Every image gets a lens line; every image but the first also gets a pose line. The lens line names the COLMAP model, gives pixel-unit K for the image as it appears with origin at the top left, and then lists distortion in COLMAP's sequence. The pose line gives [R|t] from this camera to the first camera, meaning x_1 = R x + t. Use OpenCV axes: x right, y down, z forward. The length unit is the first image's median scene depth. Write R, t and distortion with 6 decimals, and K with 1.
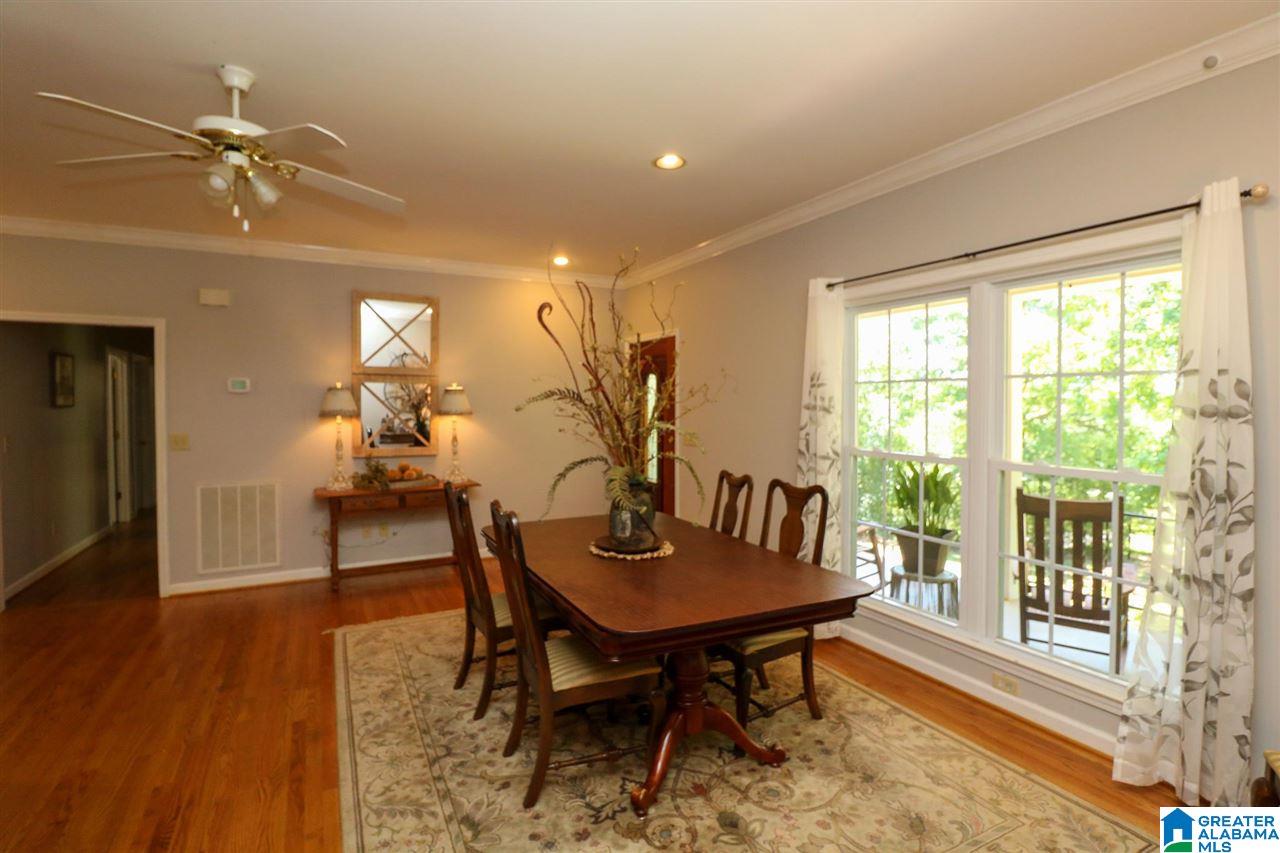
lens RADIAL K [[597.2, 0, 625.9], [0, 597.2, 407.4], [0, 0, 1]] dist [-0.000839, -0.012328]
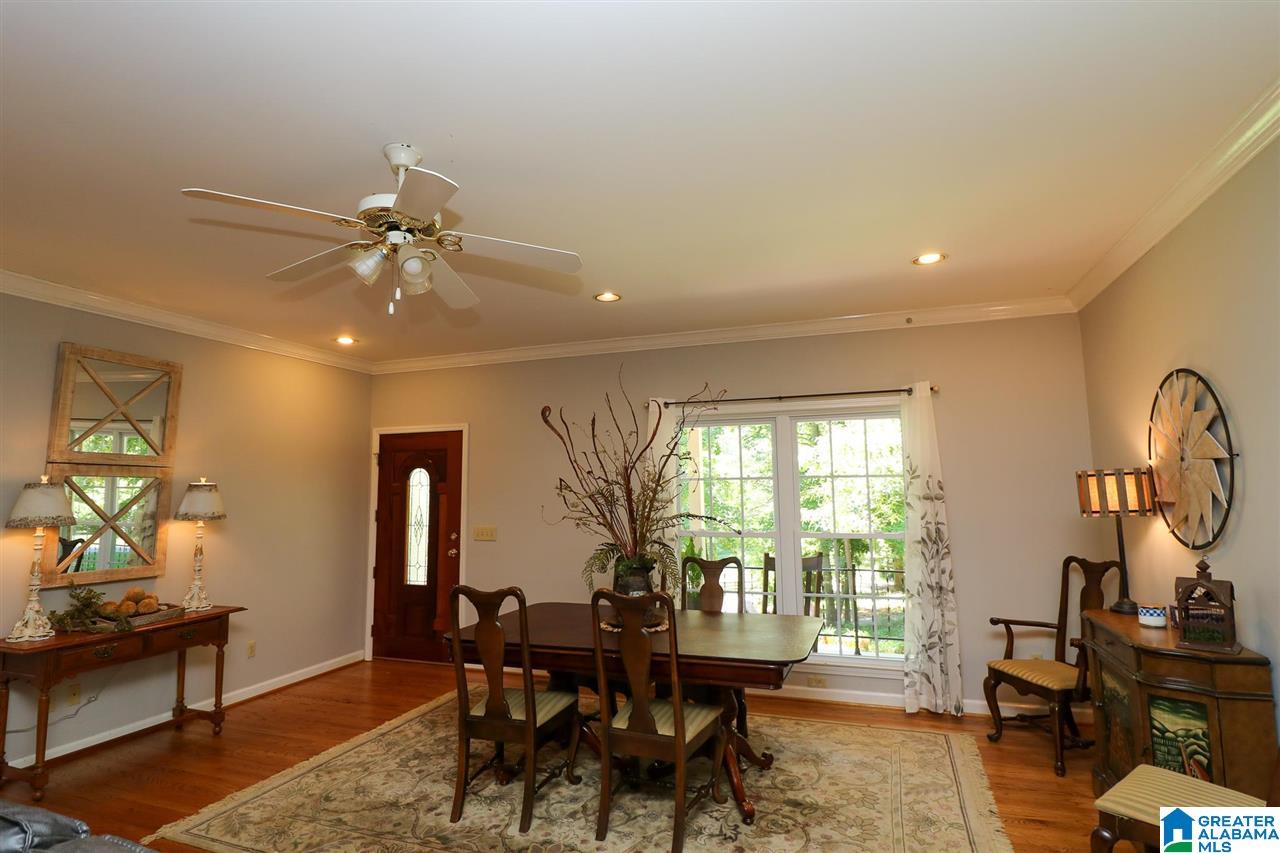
lens RADIAL K [[637.2, 0, 626.1], [0, 637.2, 410.8], [0, 0, 1]] dist [0.000287, -0.014223]
pose [[0.746329, 0.072811, 0.661583, -0.749912], [0.020014, 0.991094, -0.131653, -0.011768], [-0.665277, 0.111498, 0.738224, 0.048424]]
